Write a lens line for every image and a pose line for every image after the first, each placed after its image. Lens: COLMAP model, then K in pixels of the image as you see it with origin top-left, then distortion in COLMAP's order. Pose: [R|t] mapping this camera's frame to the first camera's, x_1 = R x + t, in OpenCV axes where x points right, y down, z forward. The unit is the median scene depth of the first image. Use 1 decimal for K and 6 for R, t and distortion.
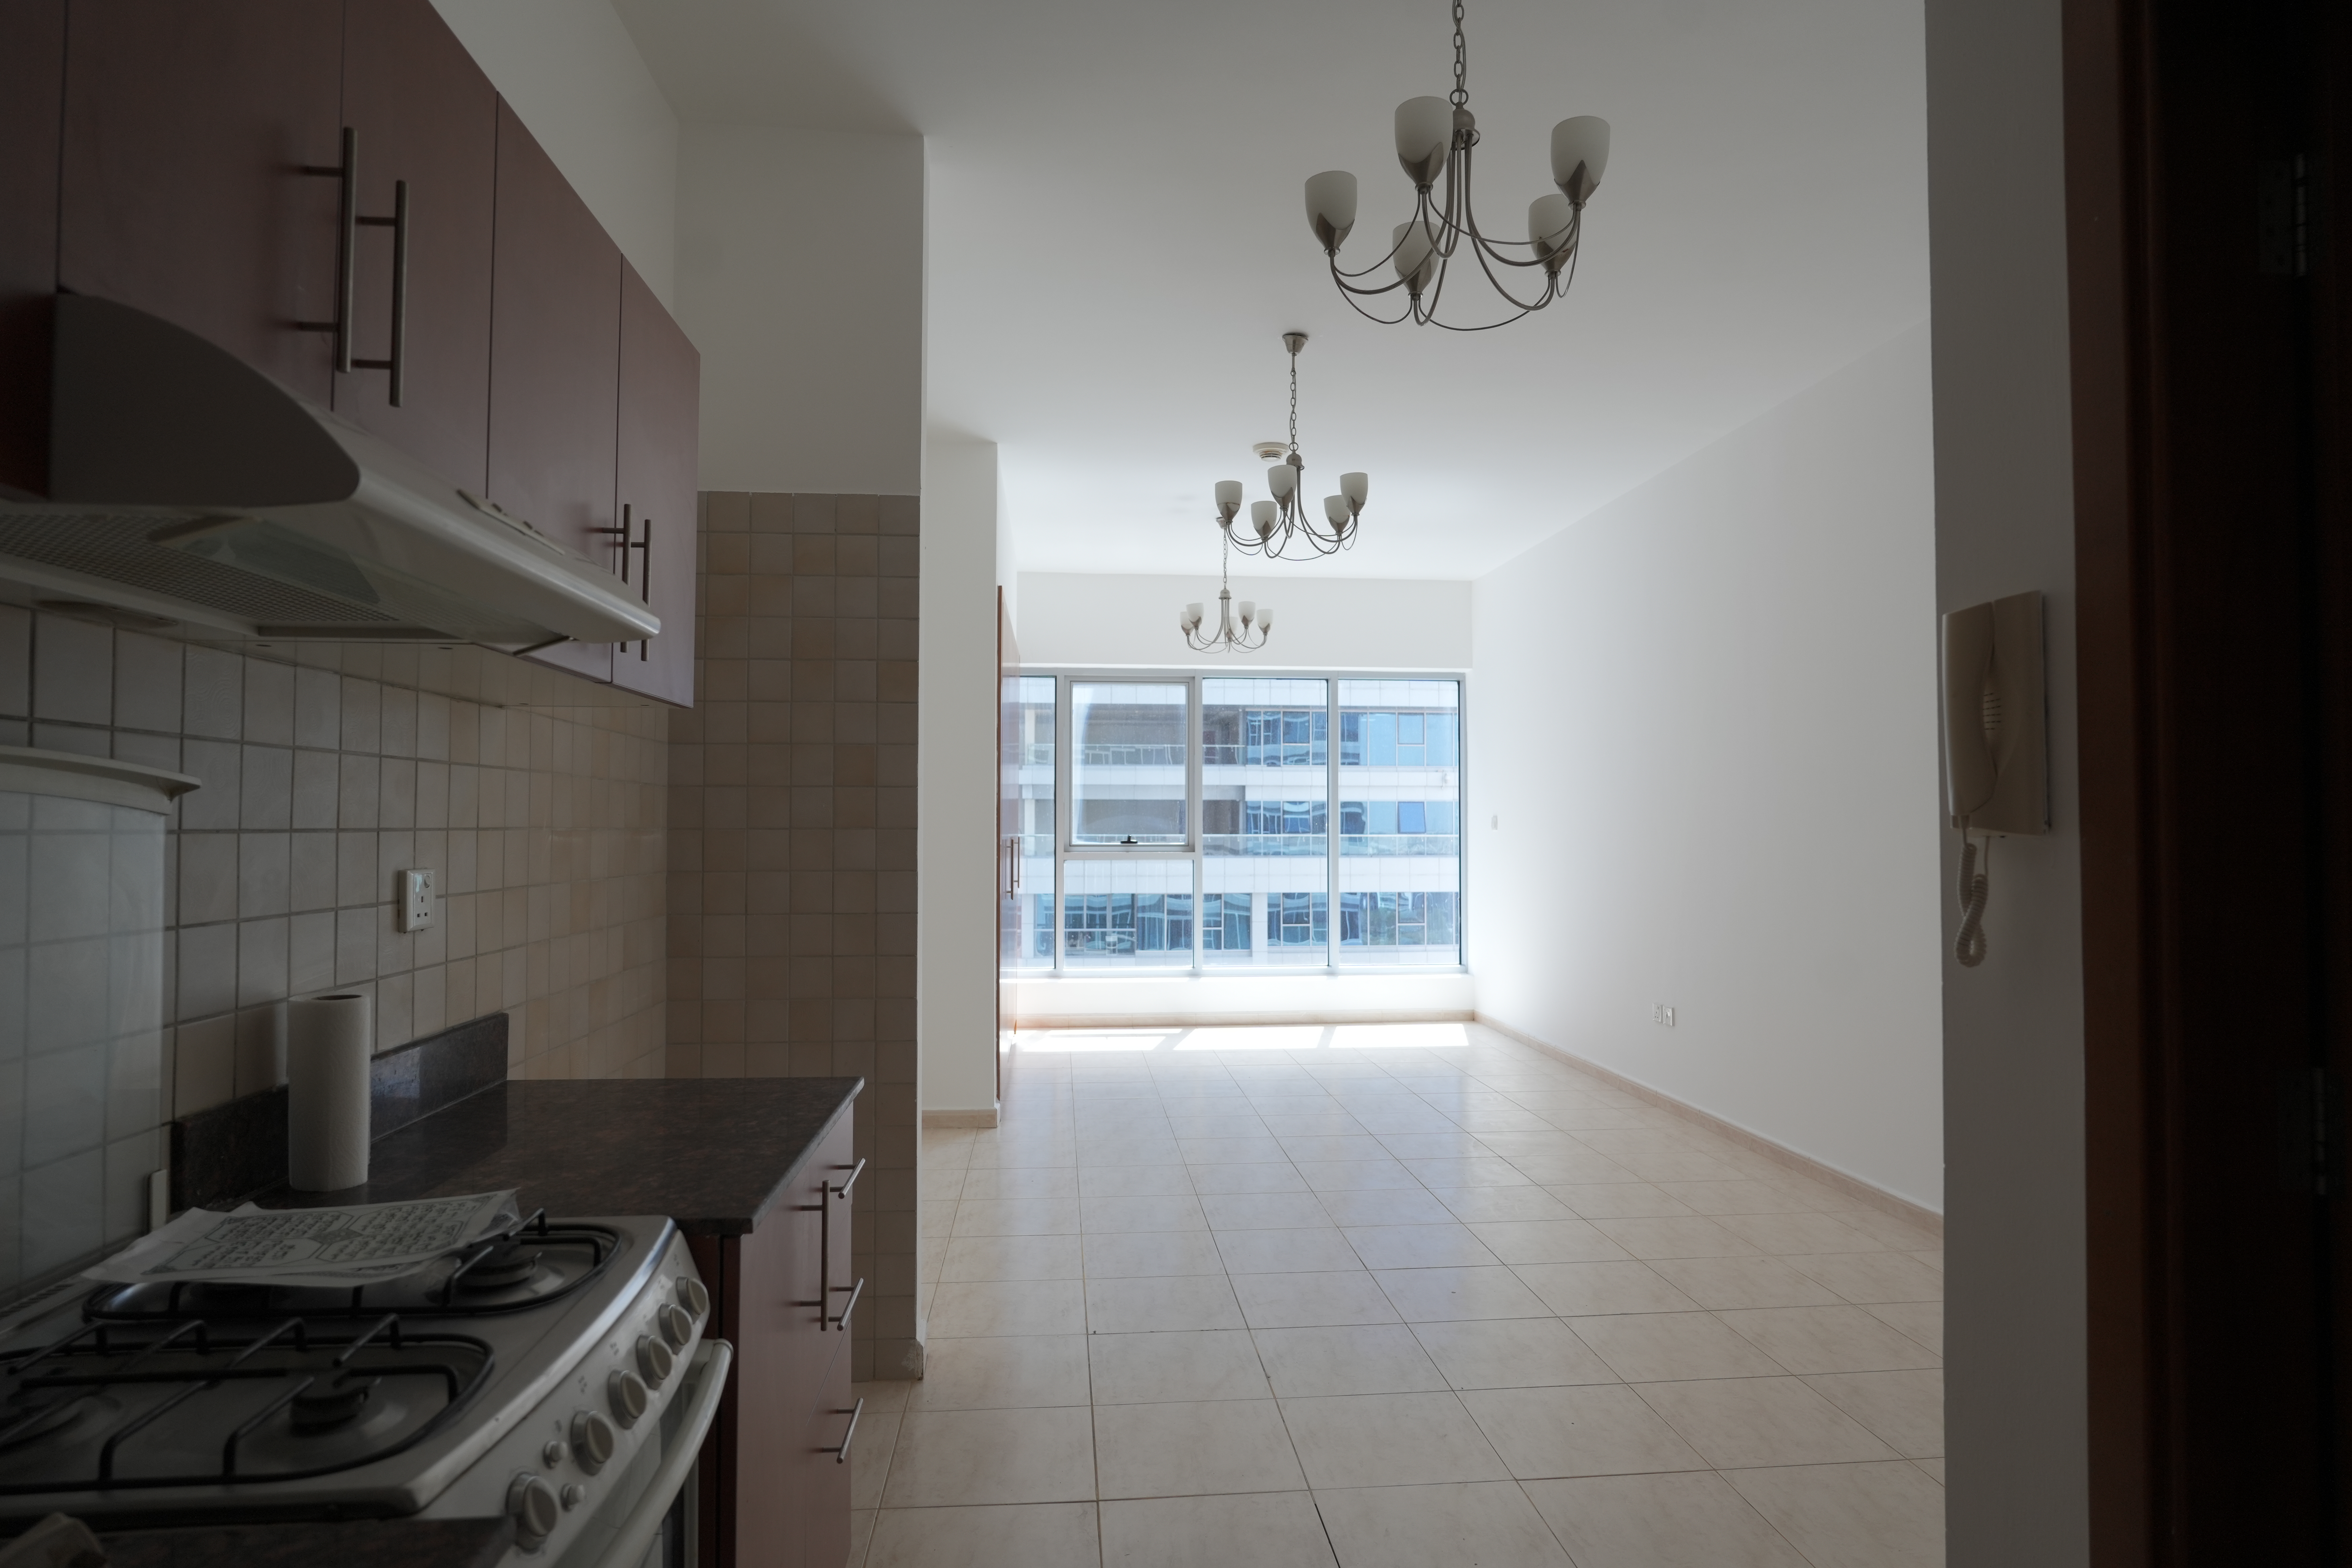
lens RADIAL K [[1300.4, 0, 1179.3], [0, 1300.4, 780.2], [0, 0, 1]] dist [-0.000618, 0.002237]
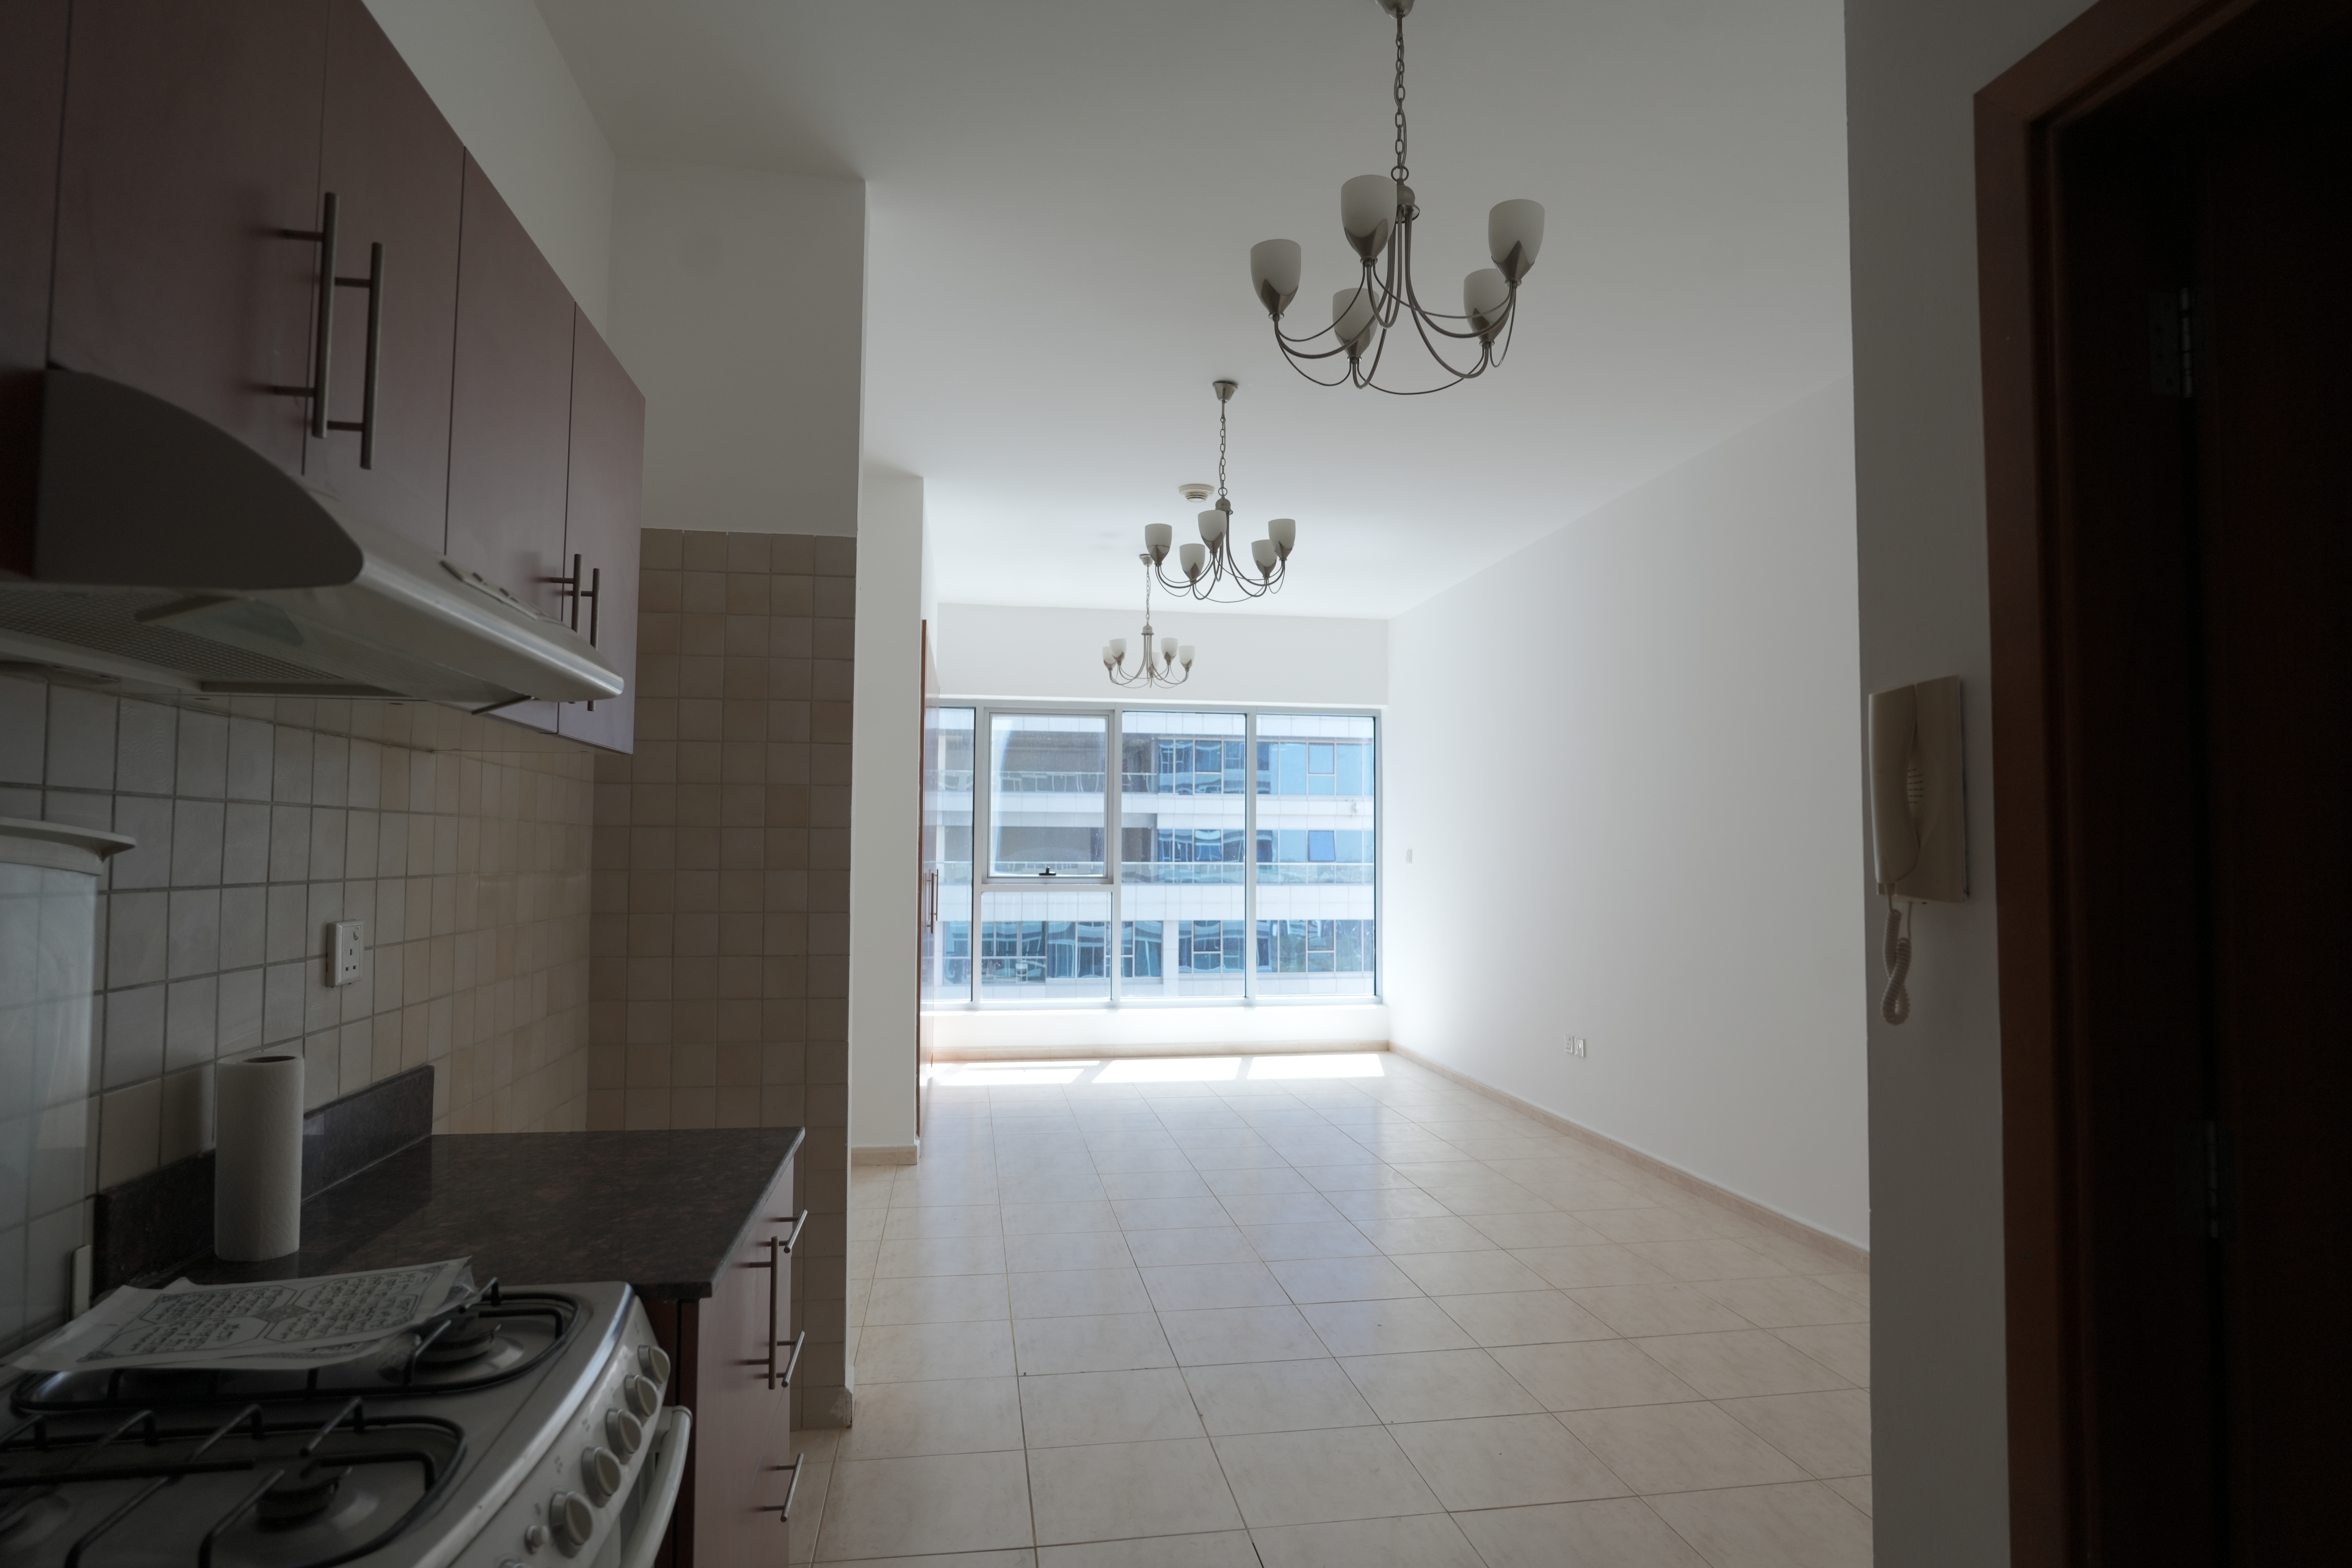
lens RADIAL K [[1294.9, 0, 1184.2], [0, 1294.9, 786.0], [0, 0, 1]] dist [-0.005401, 0.005547]
pose [[0.997352, 0.005793, 0.072493, -0.027577], [-0.004611, 0.999854, -0.016458, -0.017117], [-0.072578, 0.016080, 0.997233, -0.010349]]
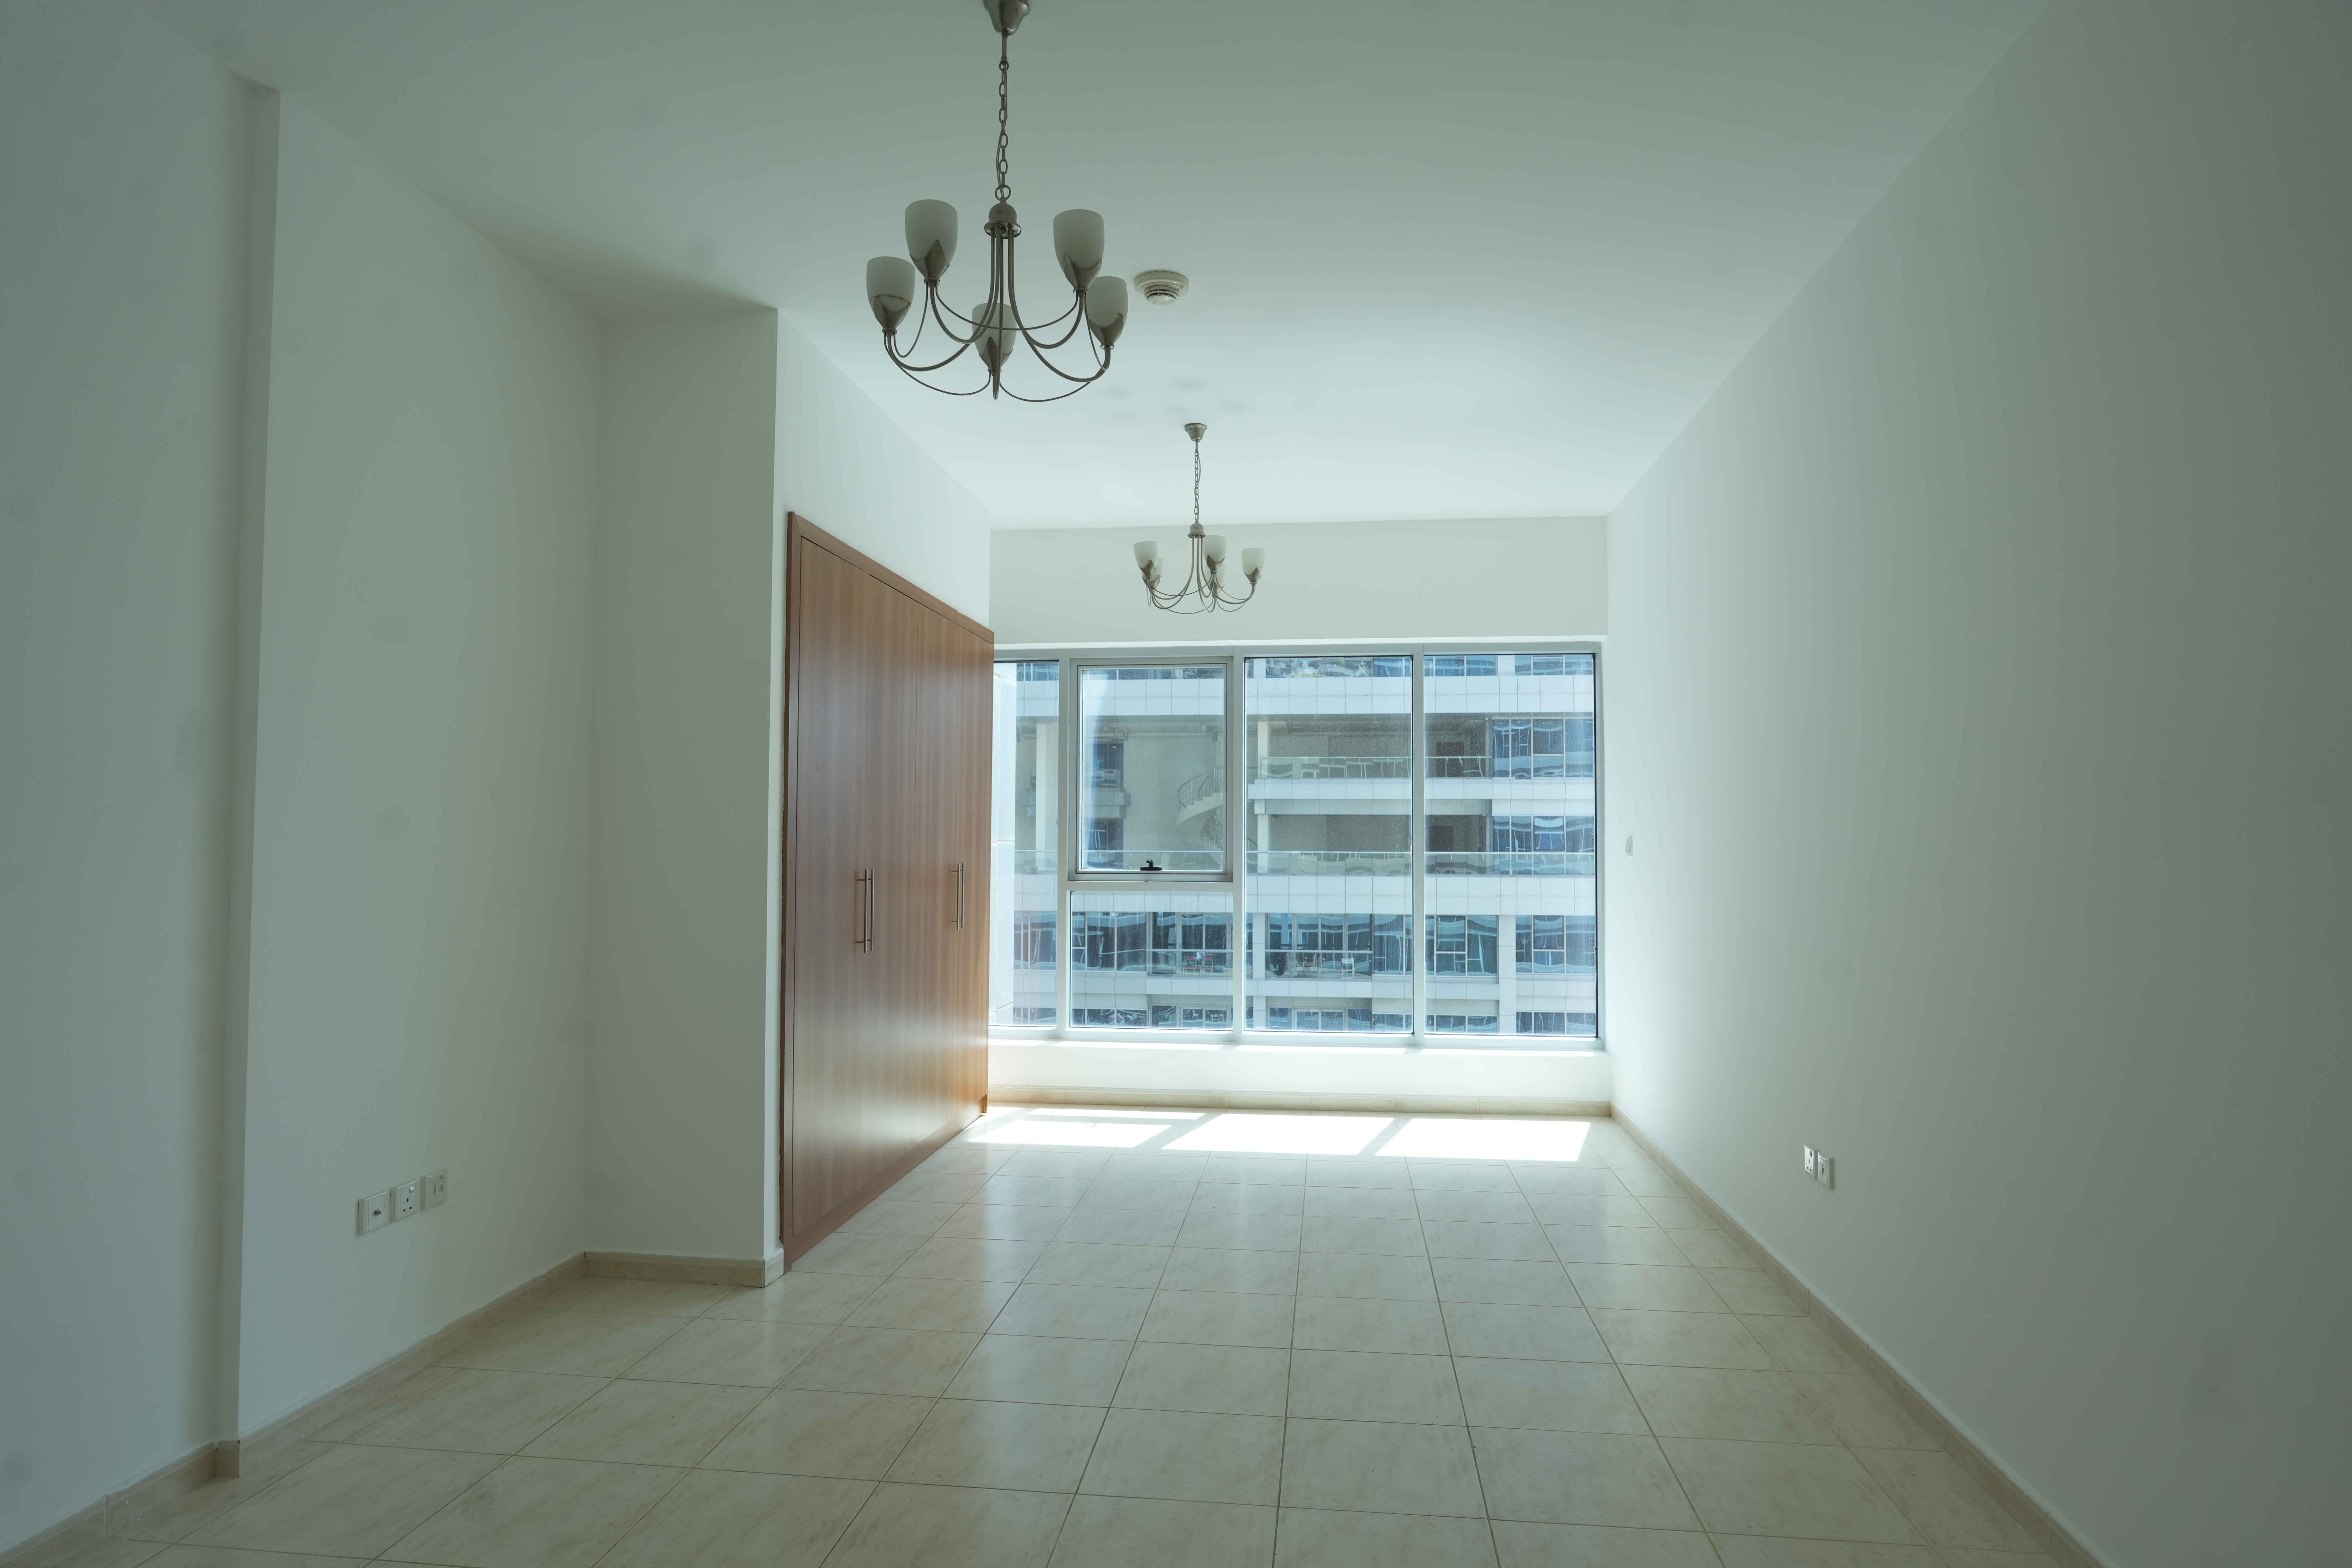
lens RADIAL K [[1294.9, 0, 1184.2], [0, 1294.9, 786.0], [0, 0, 1]] dist [-0.005401, 0.005547]
pose [[0.979635, -0.006992, -0.200666, 0.509981], [0.005449, 0.999951, -0.008240, 0.015923], [0.200714, 0.006978, 0.979625, 0.877275]]
